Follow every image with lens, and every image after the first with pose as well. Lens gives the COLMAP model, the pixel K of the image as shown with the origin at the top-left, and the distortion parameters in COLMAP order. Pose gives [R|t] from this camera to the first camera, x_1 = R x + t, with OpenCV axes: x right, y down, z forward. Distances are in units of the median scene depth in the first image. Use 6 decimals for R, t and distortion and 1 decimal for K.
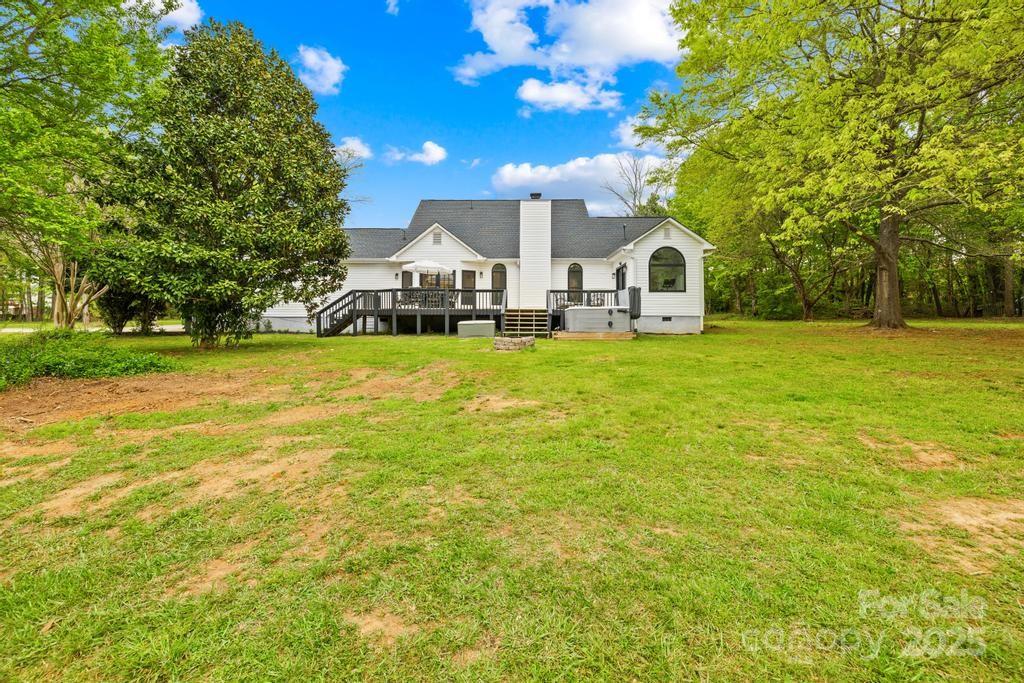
lens RADIAL K [[436.0, 0, 516.9], [0, 436.0, 337.2], [0, 0, 1]] dist [-0.000094, -0.000136]
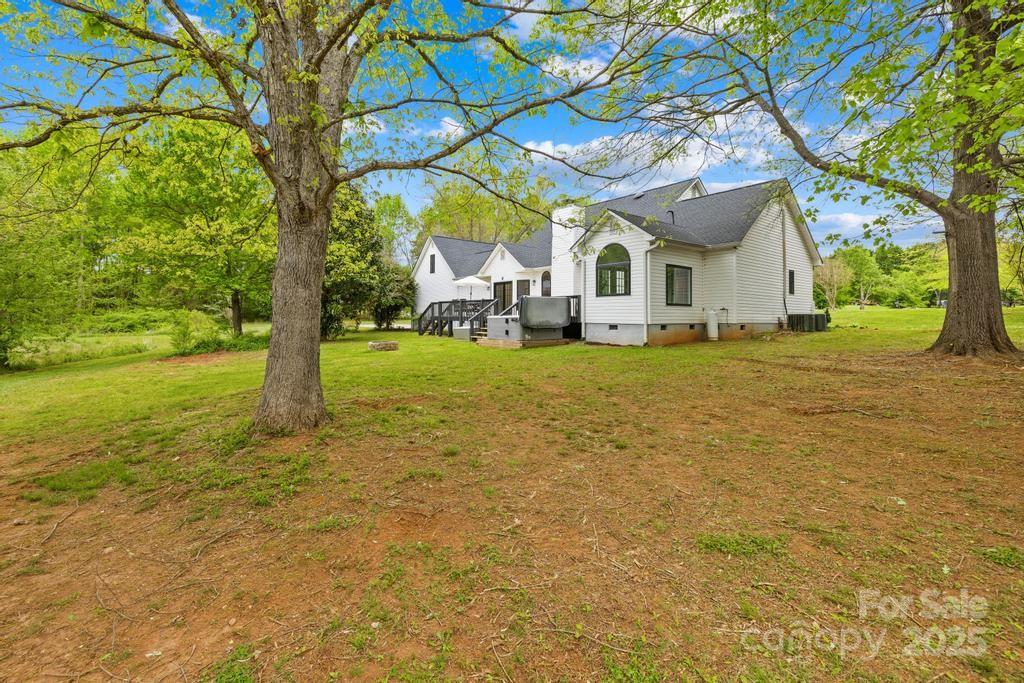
lens RADIAL K [[436.0, 0, 516.9], [0, 436.0, 337.2], [0, 0, 1]] dist [-0.000094, -0.000136]
pose [[0.657540, 0.035758, -0.752571, 0.871785], [-0.023202, 0.999360, 0.027211, -0.040956], [0.753063, -0.000432, 0.657949, 0.283887]]
